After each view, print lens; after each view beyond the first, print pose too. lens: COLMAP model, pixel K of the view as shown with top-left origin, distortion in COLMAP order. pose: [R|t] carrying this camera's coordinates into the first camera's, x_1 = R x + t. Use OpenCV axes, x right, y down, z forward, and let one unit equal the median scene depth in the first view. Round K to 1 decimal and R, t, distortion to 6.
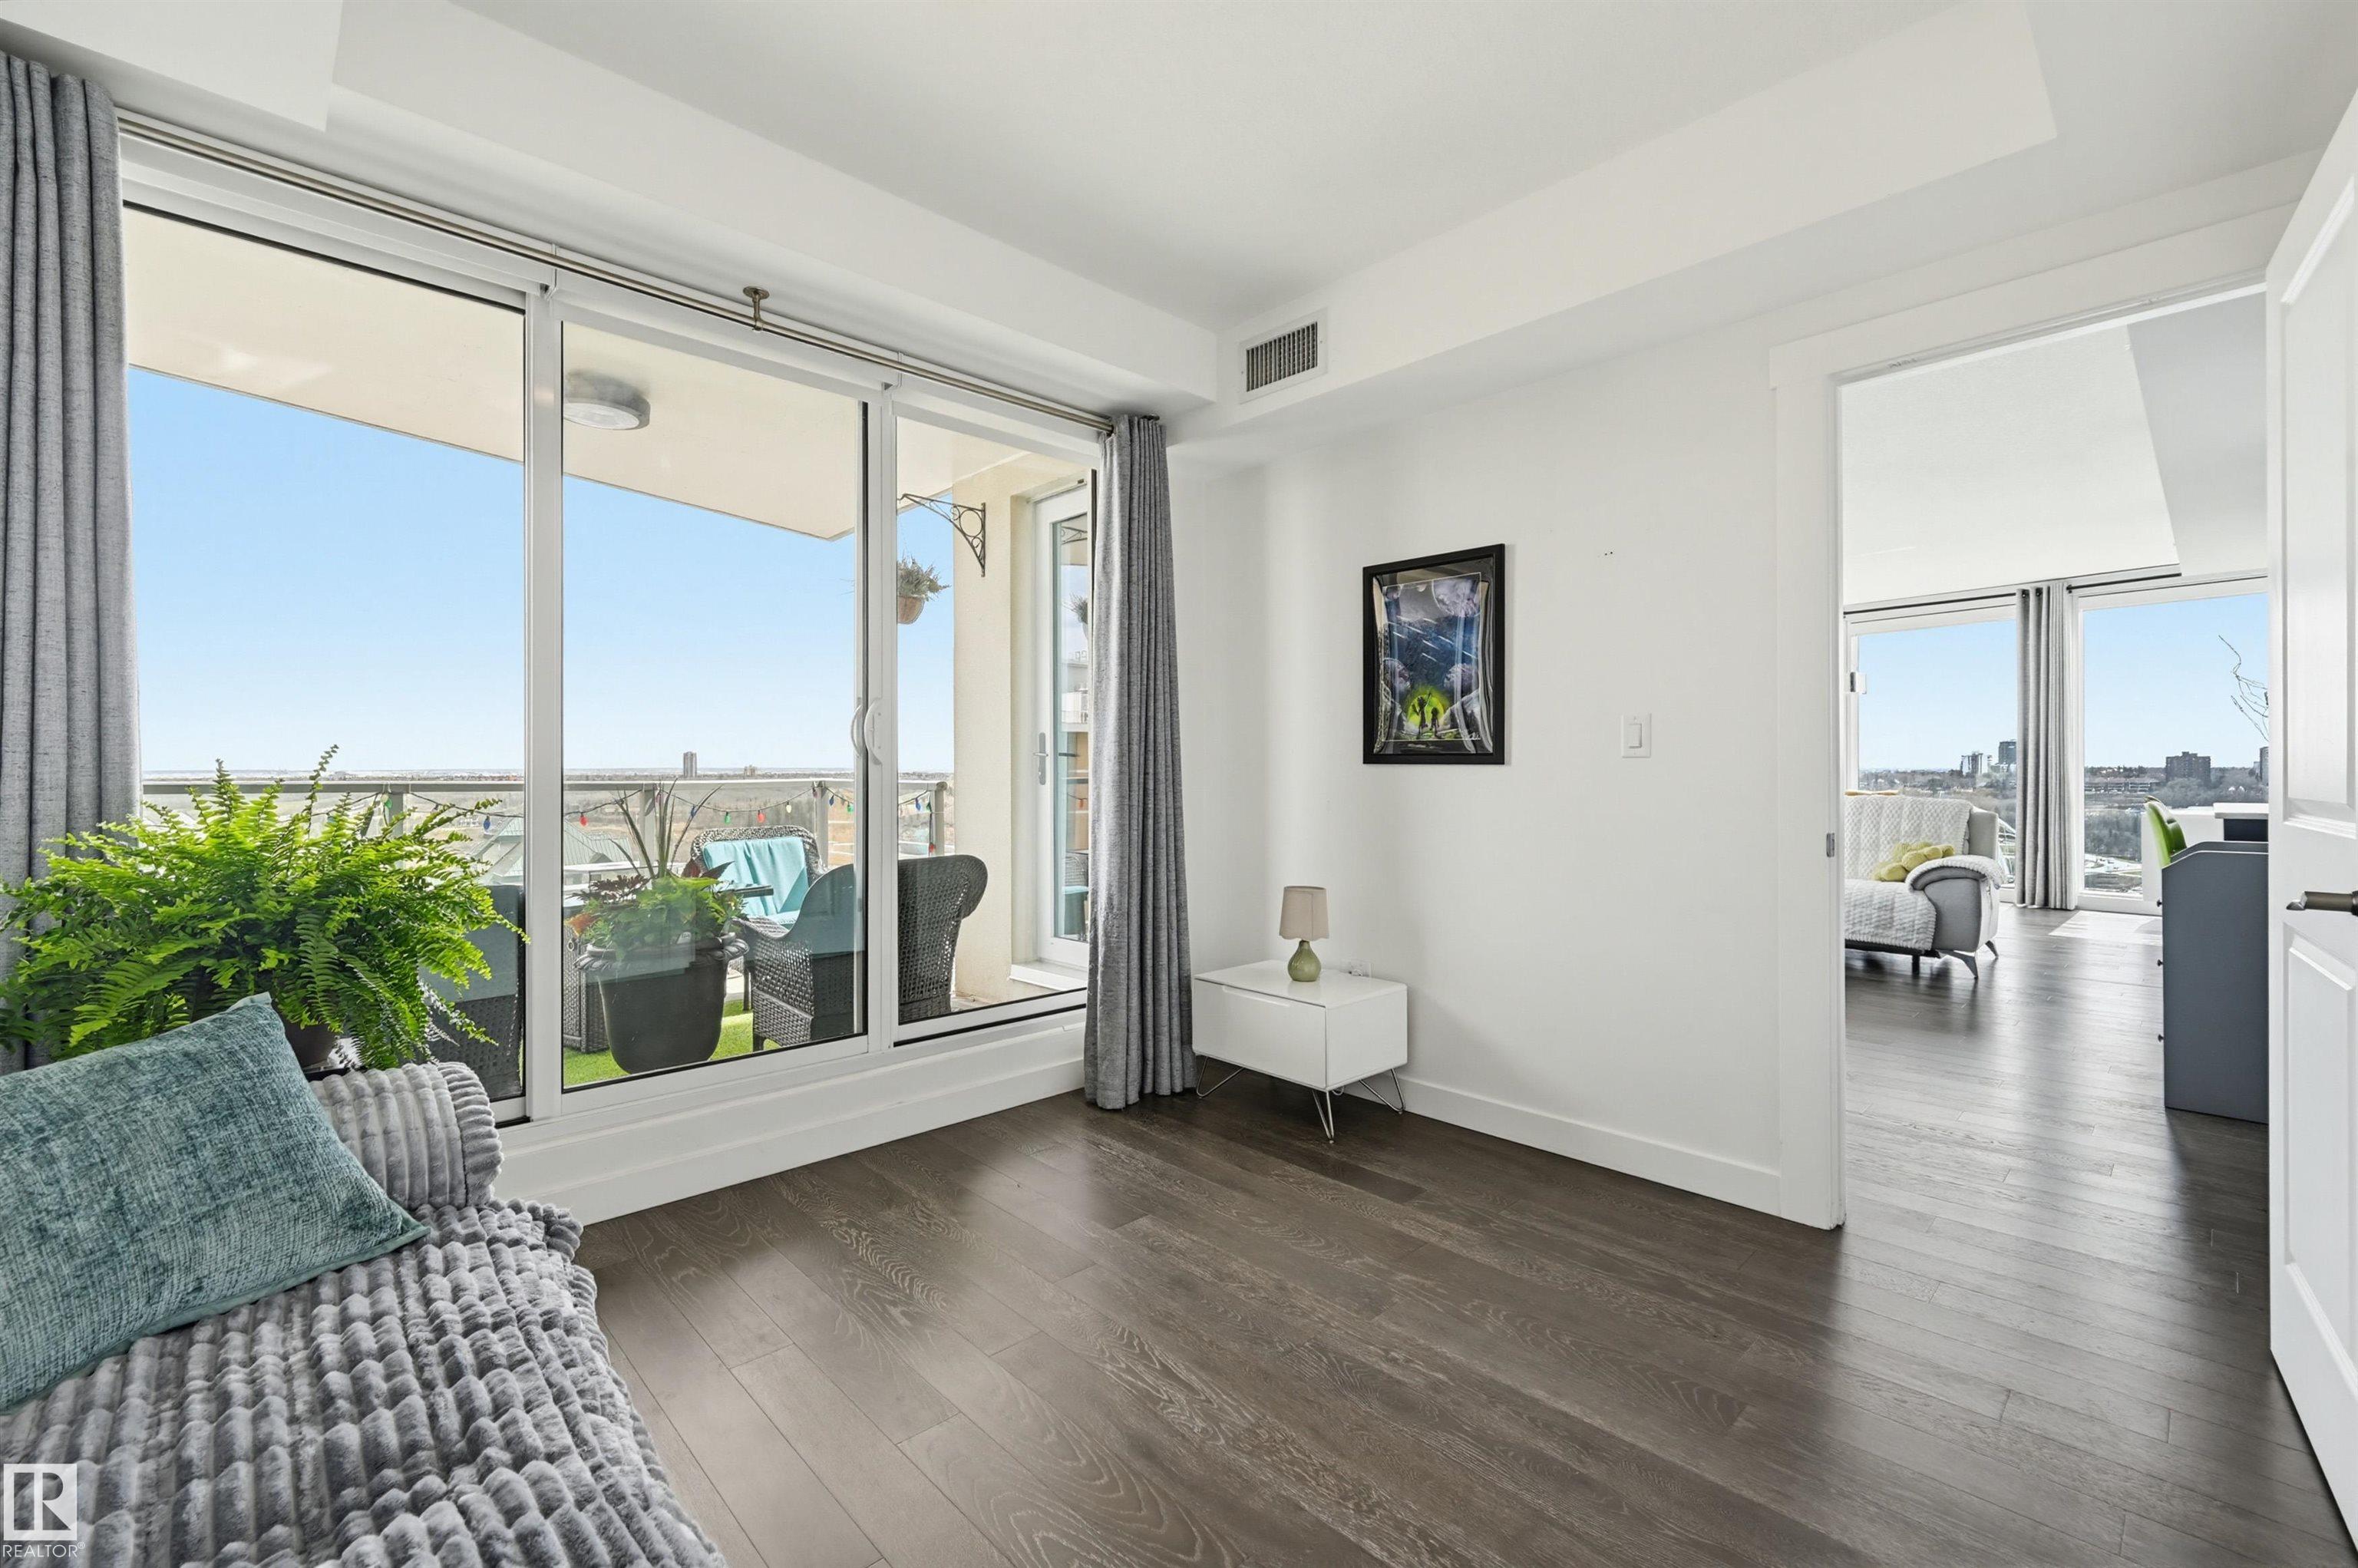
lens RADIAL K [[995.8, 0, 1174.6], [0, 995.8, 775.3], [0, 0, 1]] dist [-0.000362, -0.000923]
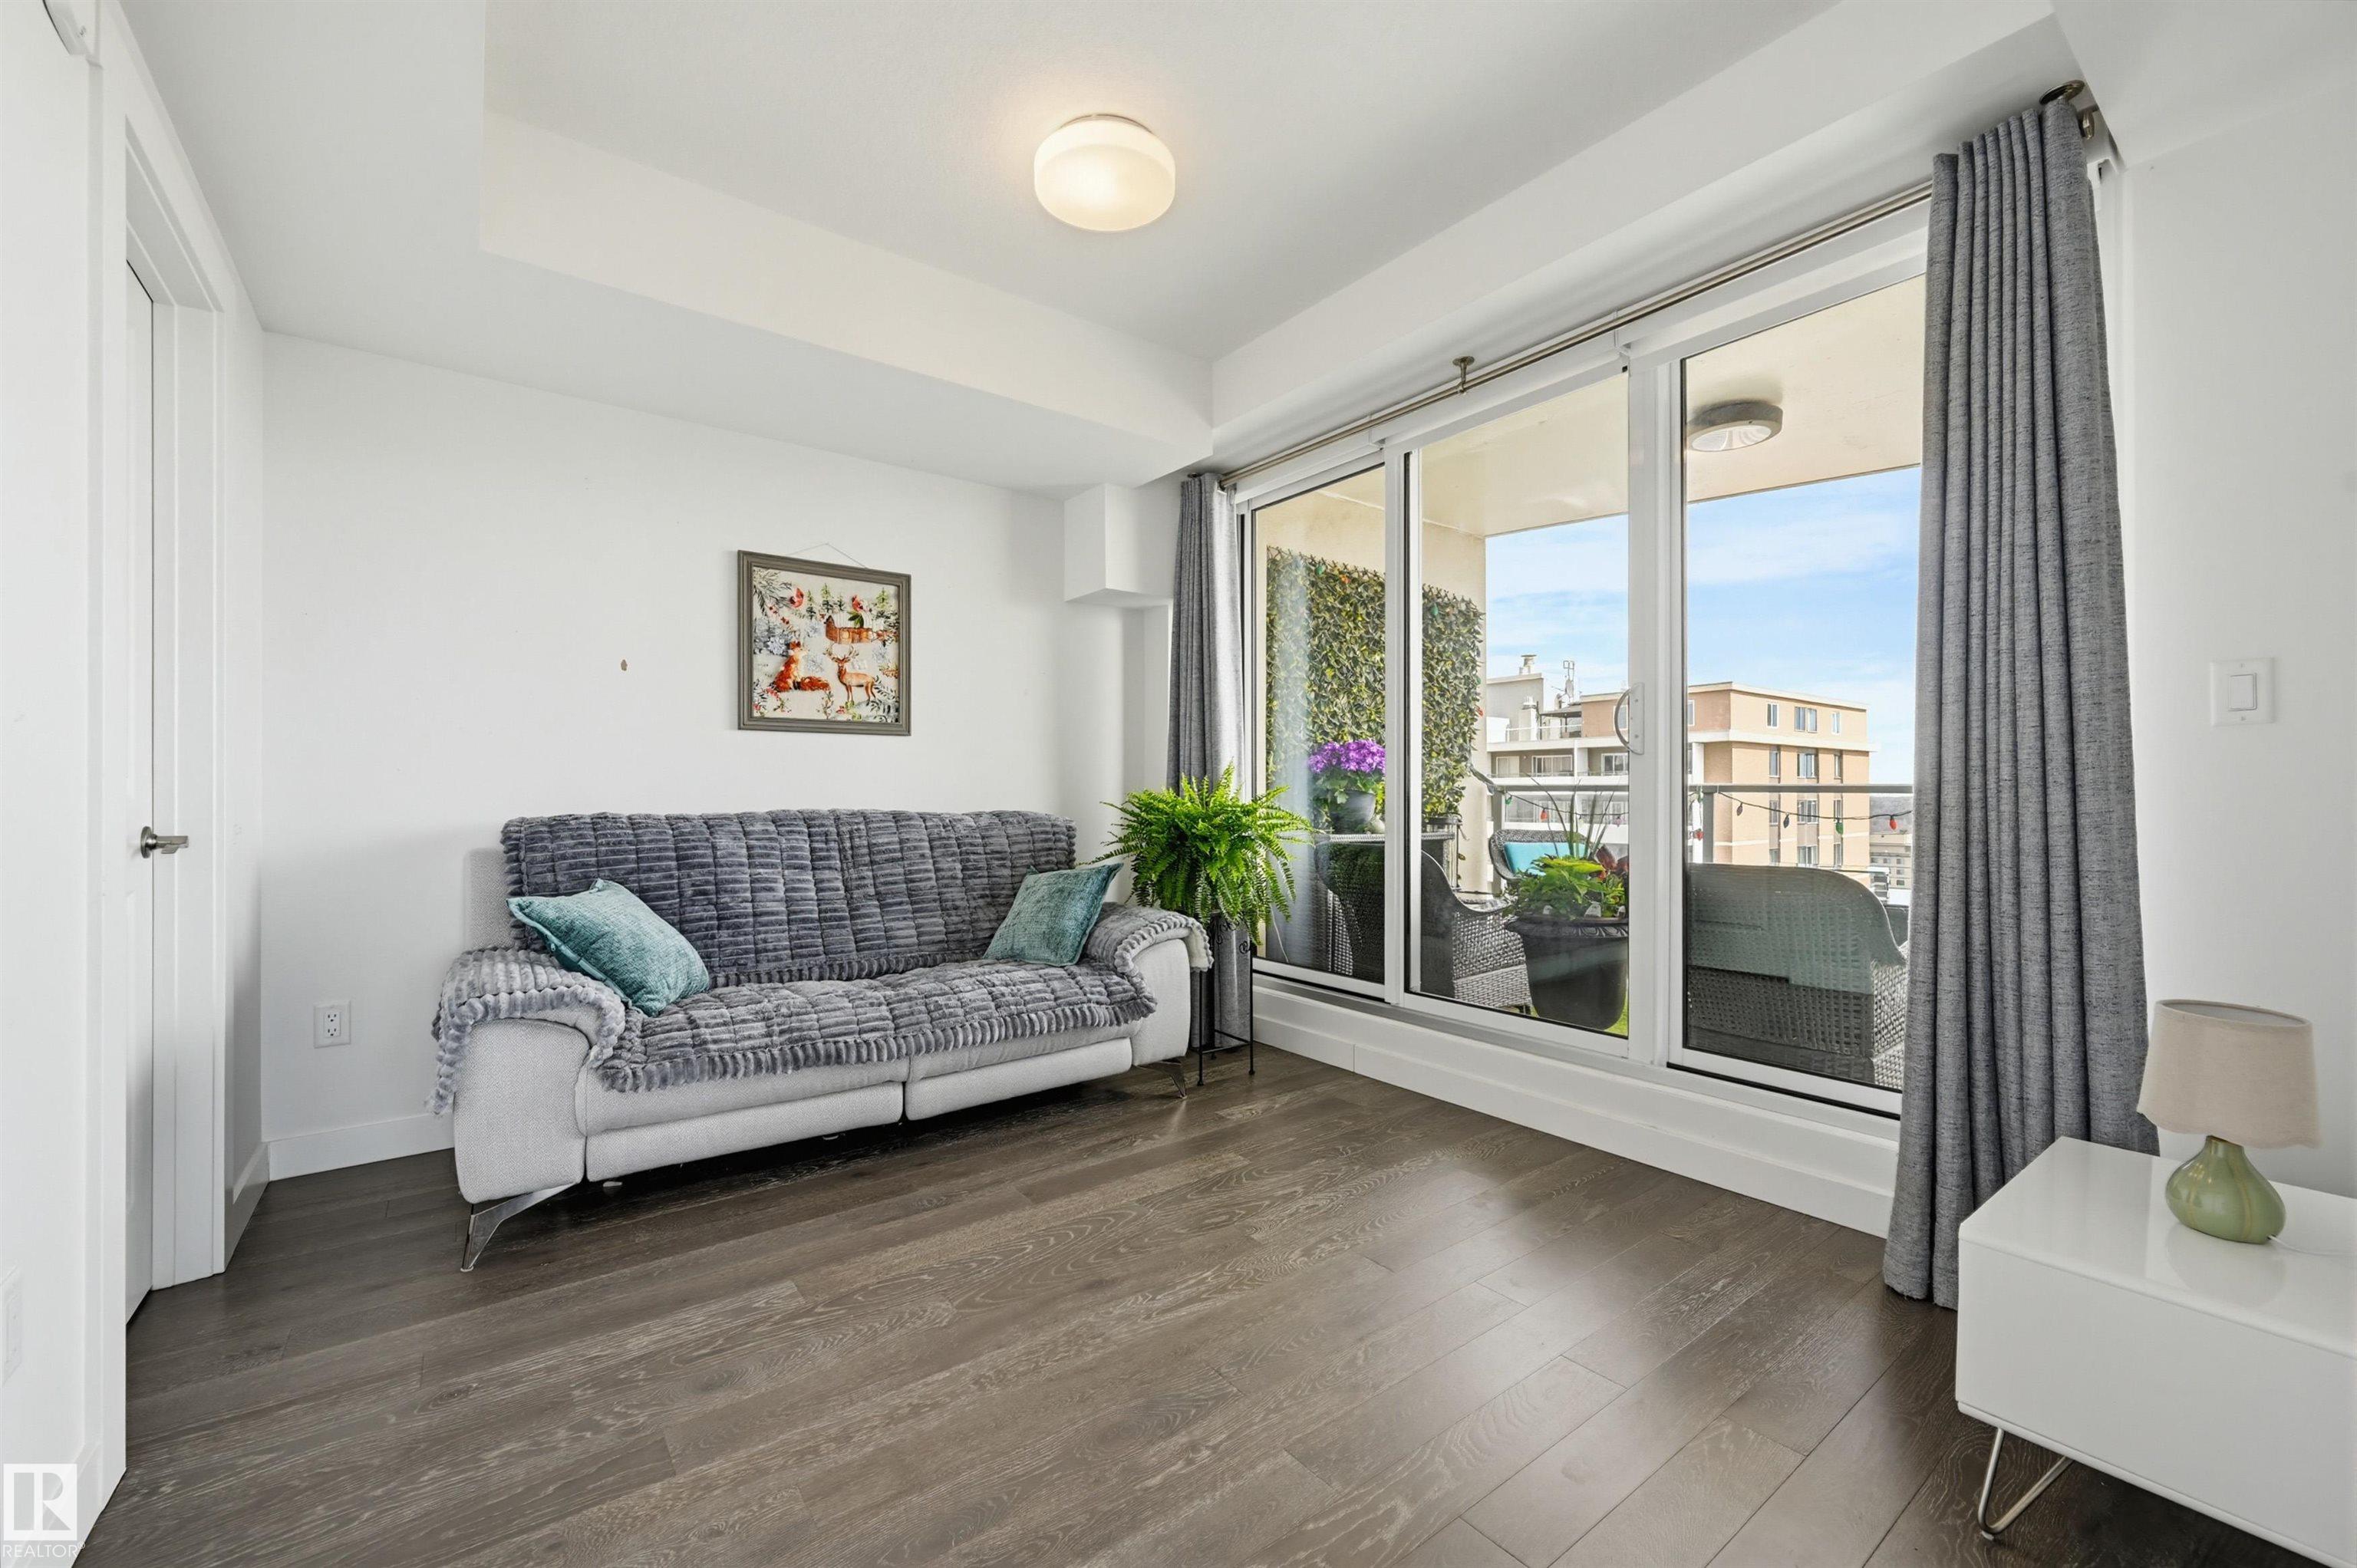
lens RADIAL K [[925.5, 0, 1176.6], [0, 925.5, 795.0], [0, 0, 1]] dist [0.001504, 0.000043]
pose [[-0.107398, 0.005679, -0.994200, 0.718957], [-0.003748, 0.999974, 0.006117, 0.027732], [0.994209, 0.004383, -0.107374, 0.778938]]
